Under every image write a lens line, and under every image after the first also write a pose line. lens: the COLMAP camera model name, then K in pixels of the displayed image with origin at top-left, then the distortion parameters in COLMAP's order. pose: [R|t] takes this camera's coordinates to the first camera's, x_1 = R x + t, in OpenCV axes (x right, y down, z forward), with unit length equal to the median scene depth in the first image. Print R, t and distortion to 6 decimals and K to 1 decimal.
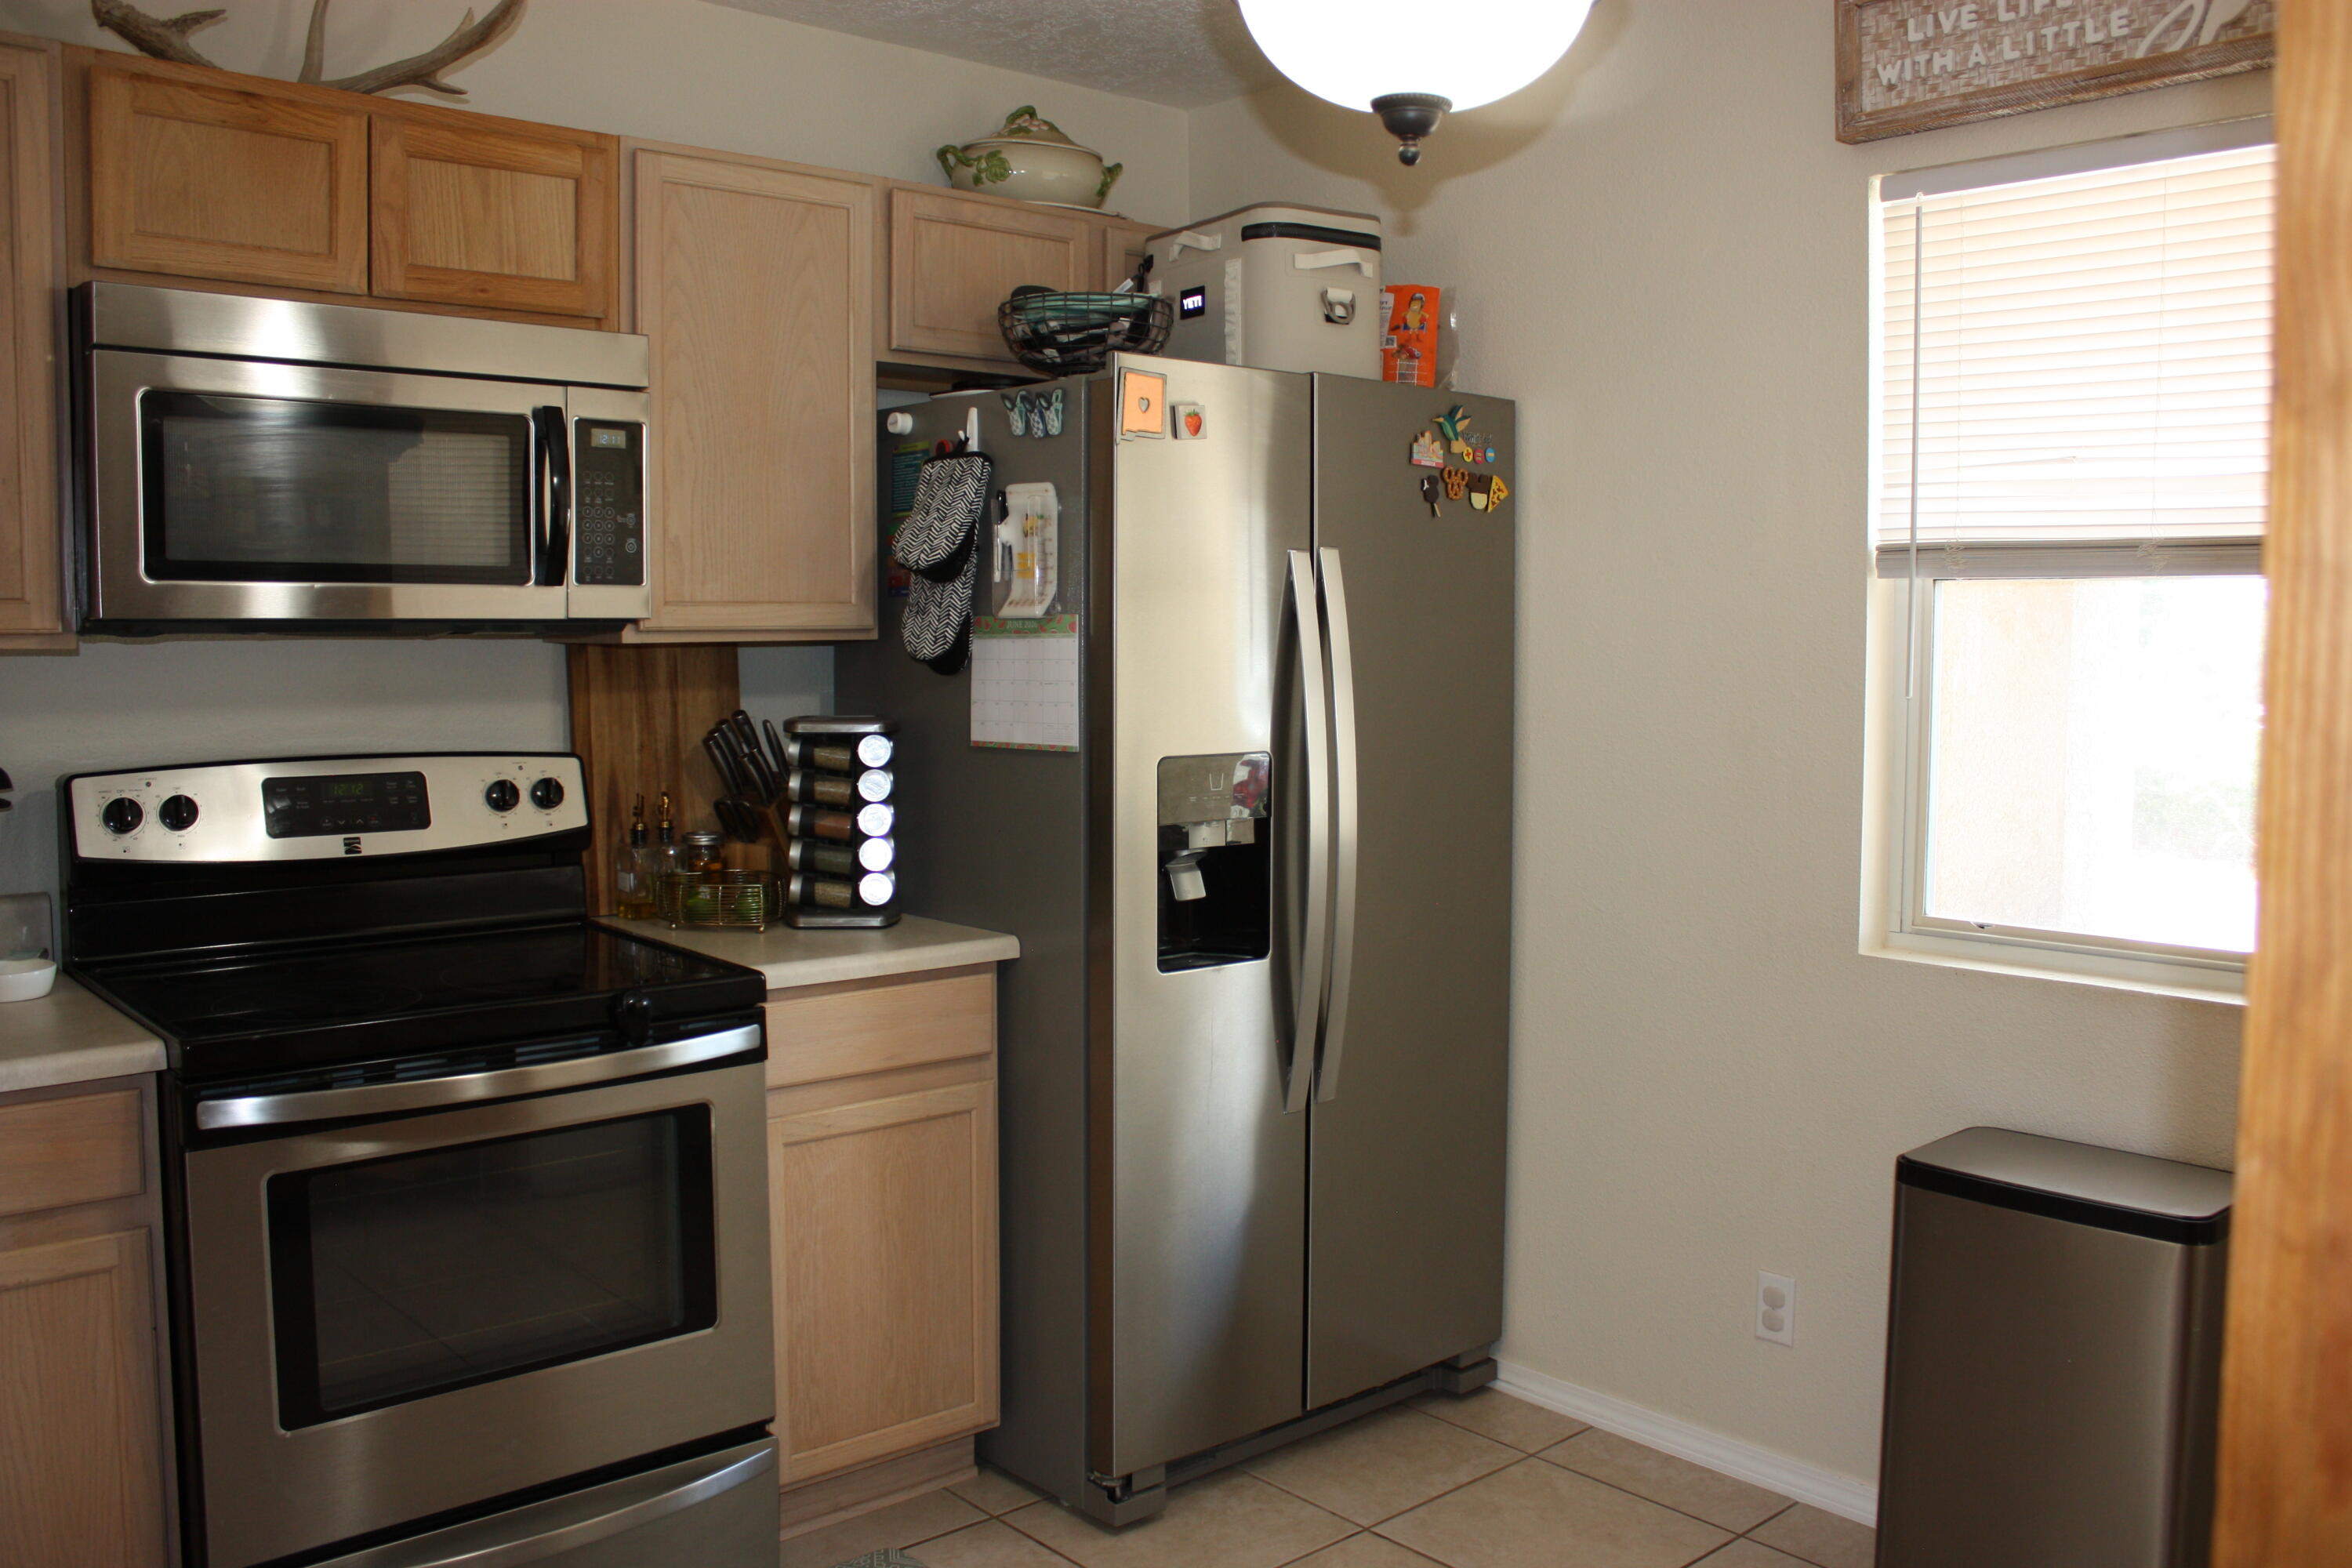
lens RADIAL K [[1980.0, 0, 1189.1], [0, 1980.0, 769.8], [0, 0, 1]] dist [-0.162150, 0.145721]
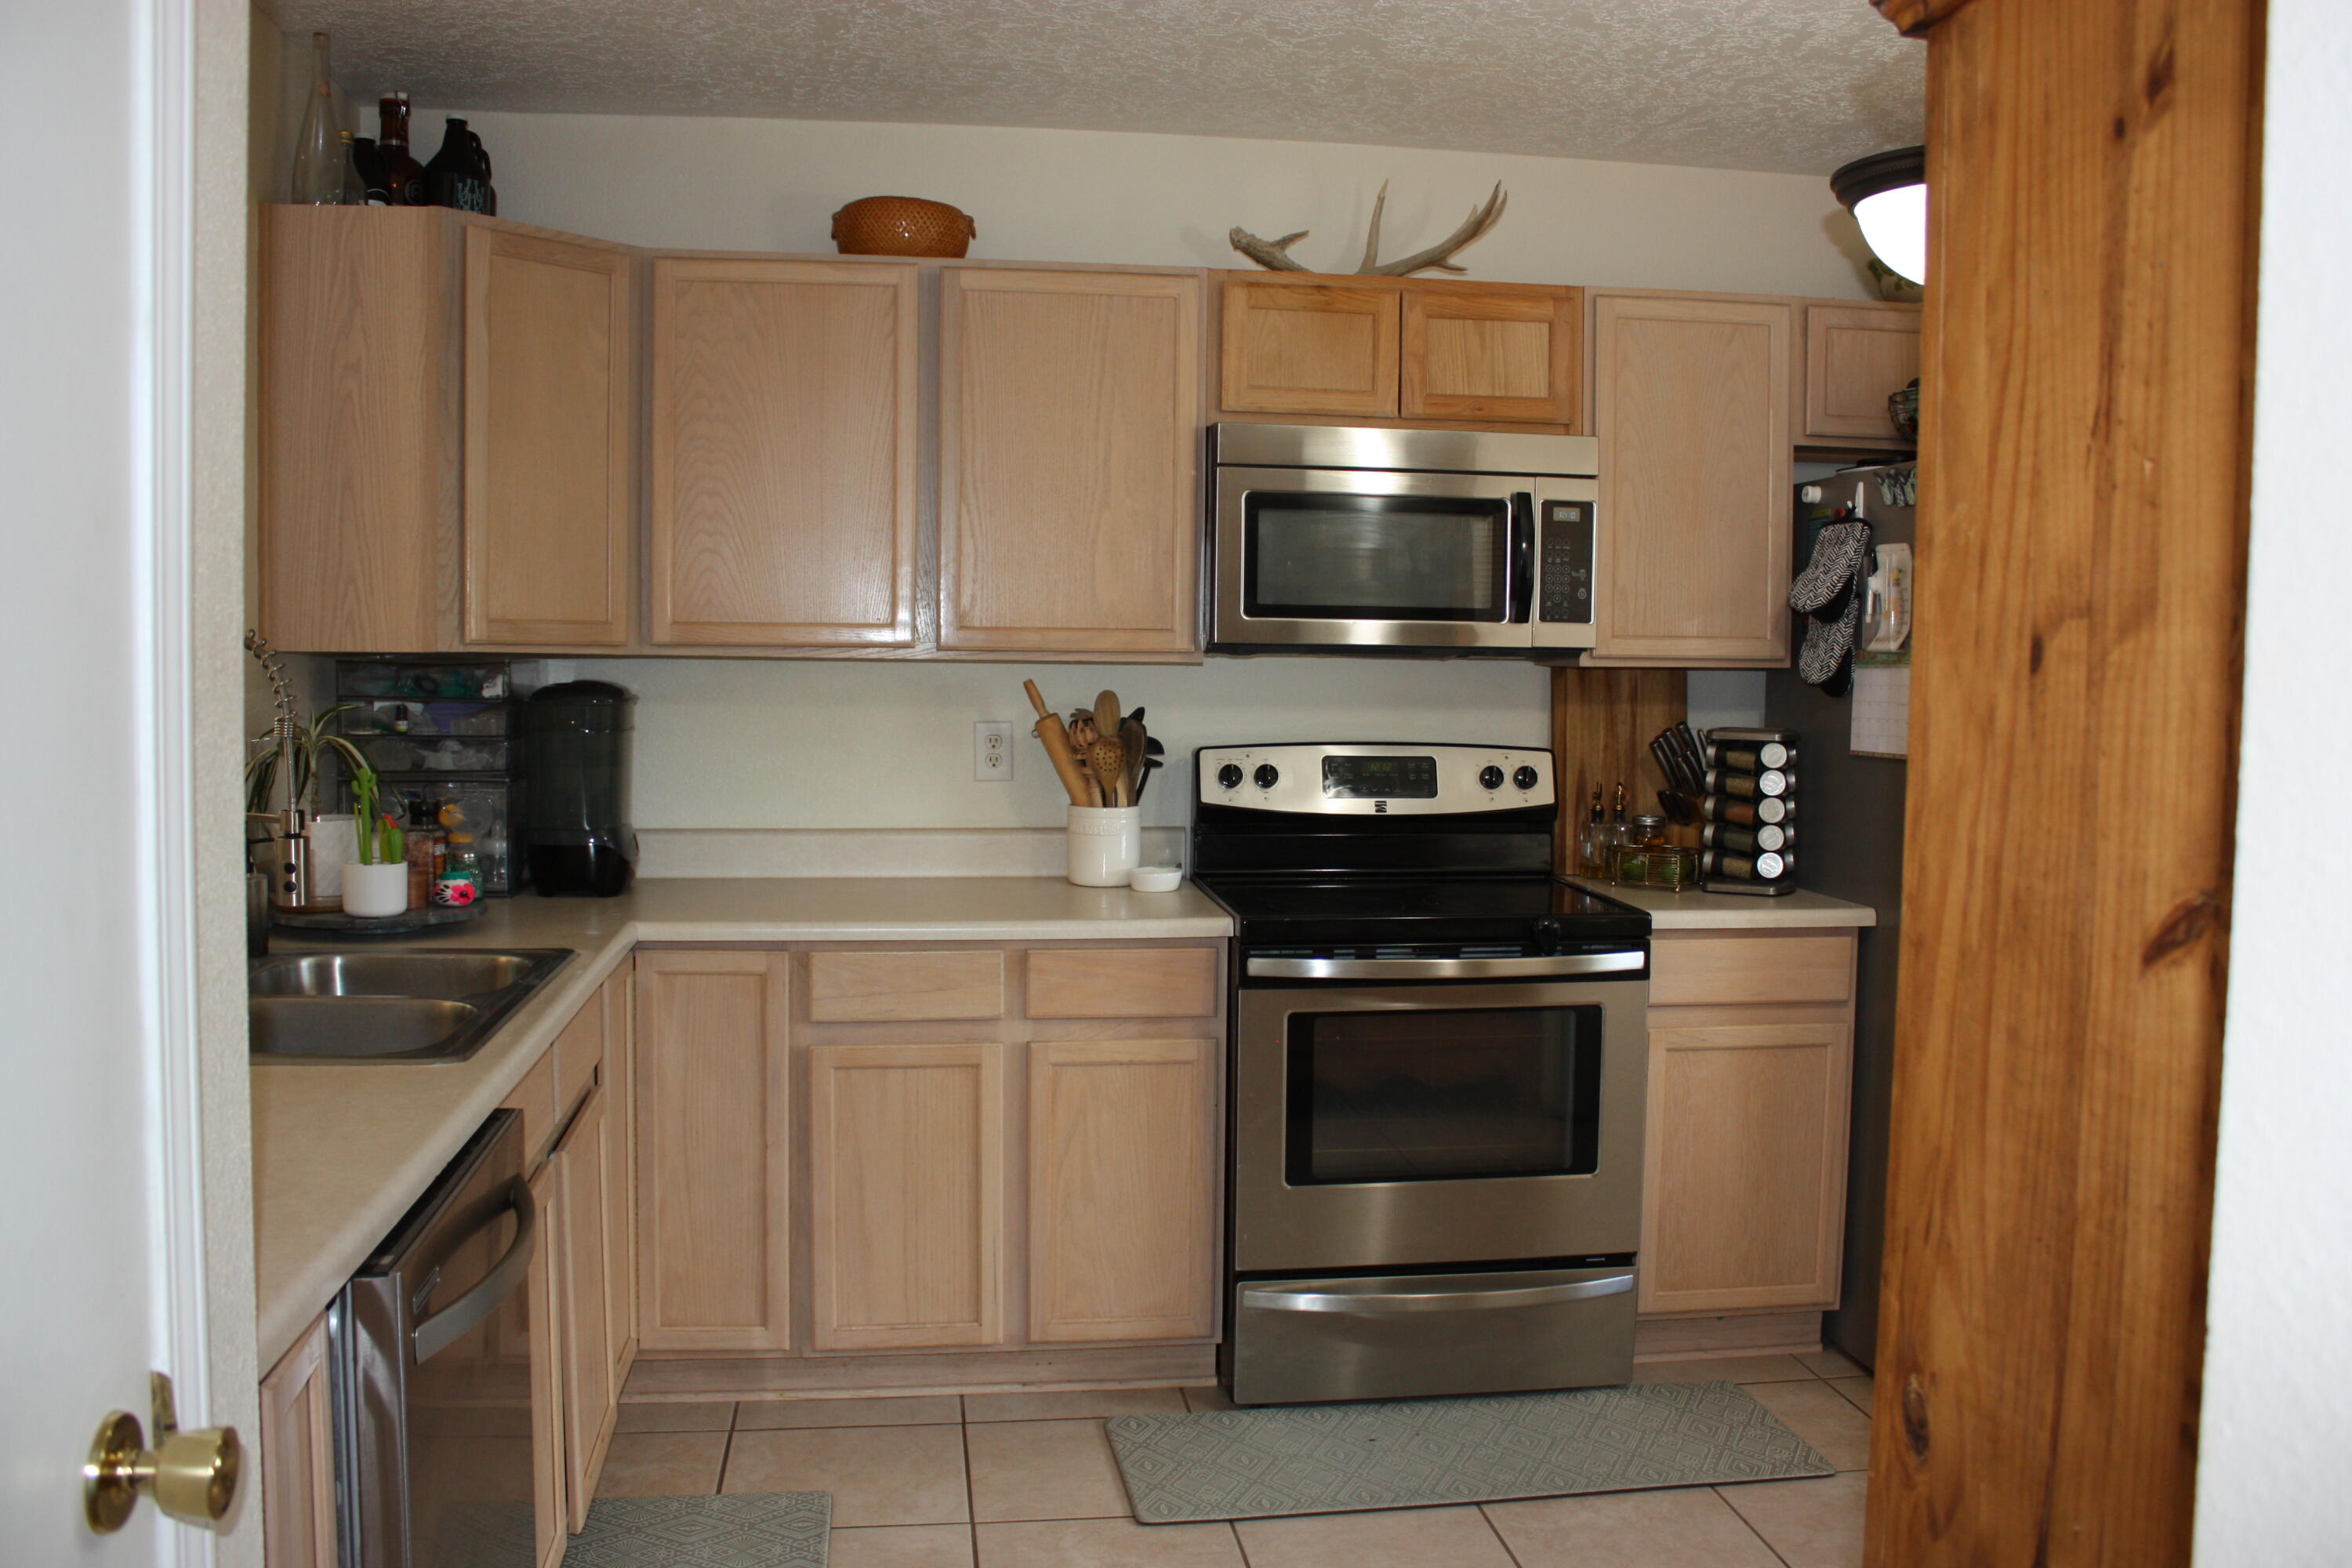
lens RADIAL K [[1980.0, 0, 1189.1], [0, 1980.0, 769.8], [0, 0, 1]] dist [-0.162150, 0.145721]
pose [[0.831855, 0.039203, -0.553606, 0.231246], [-0.048340, 0.998829, -0.001906, 0.020843], [0.552883, 0.028347, 0.832776, -0.259146]]
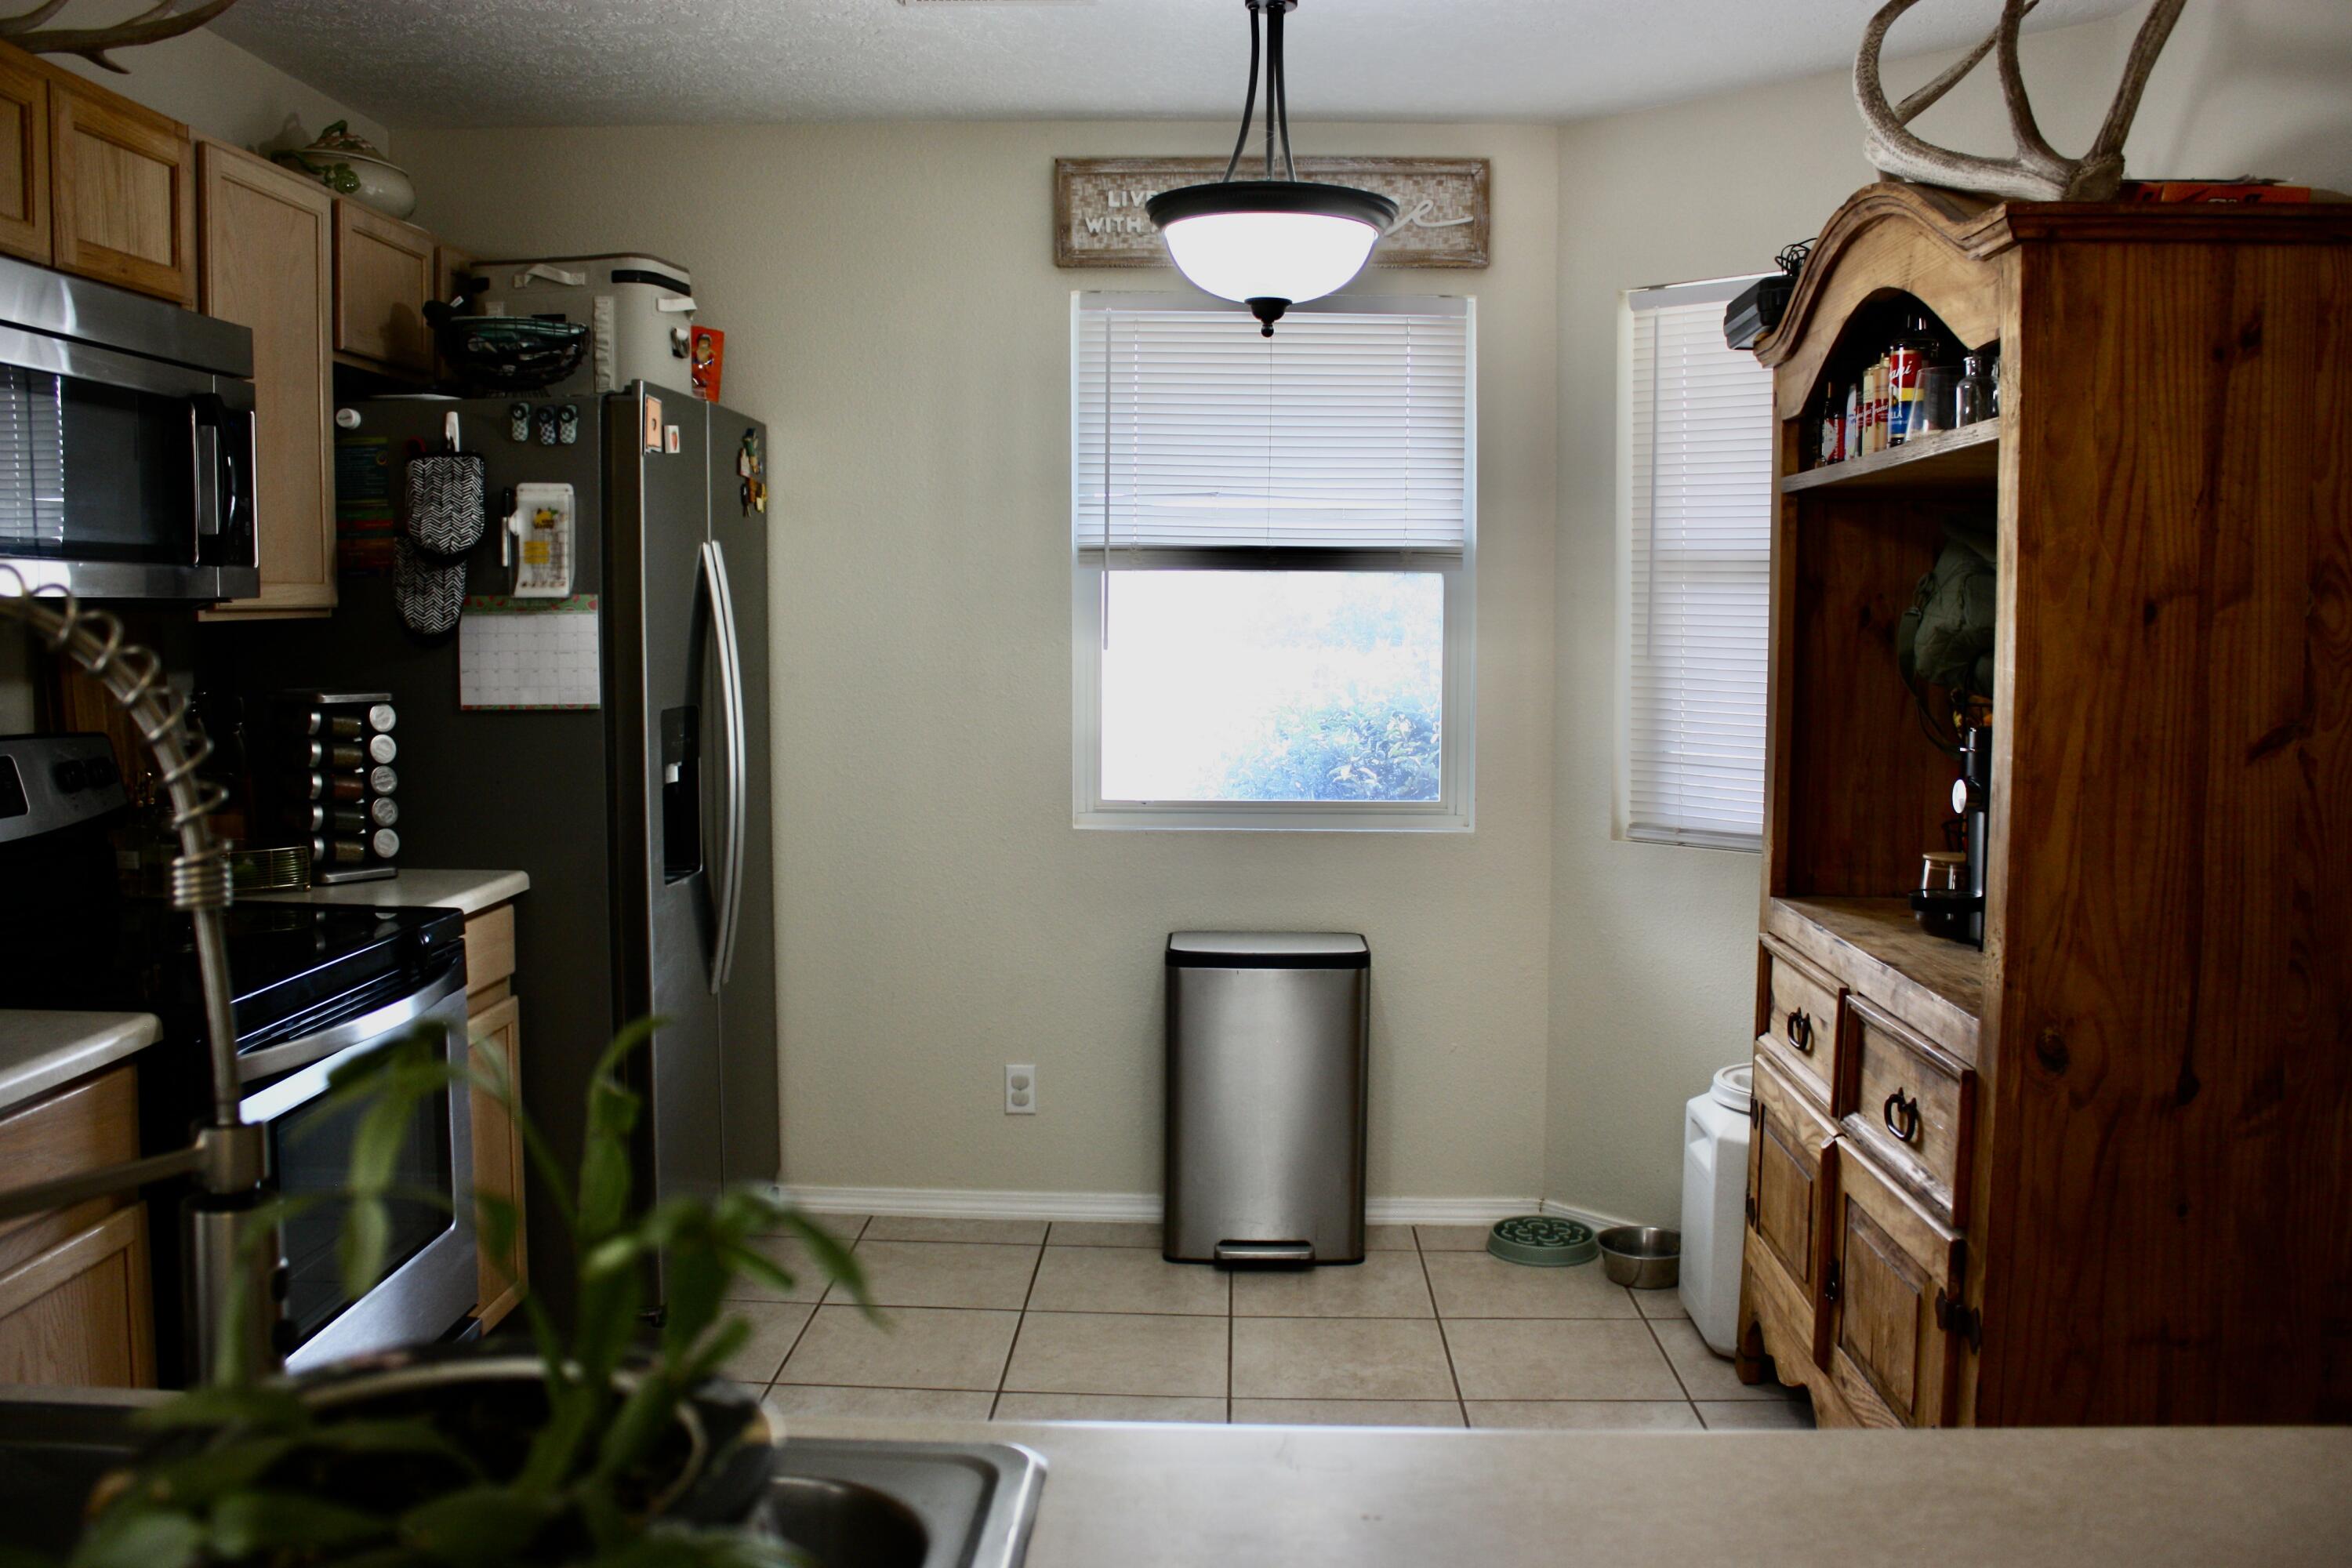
lens RADIAL K [[1980.0, 0, 1189.1], [0, 1980.0, 769.8], [0, 0, 1]] dist [-0.162150, 0.145721]
pose [[0.688157, -0.058566, 0.723195, -0.660216], [0.049084, 0.998211, 0.034131, 0.005085], [-0.723900, 0.012010, 0.689801, -0.077316]]
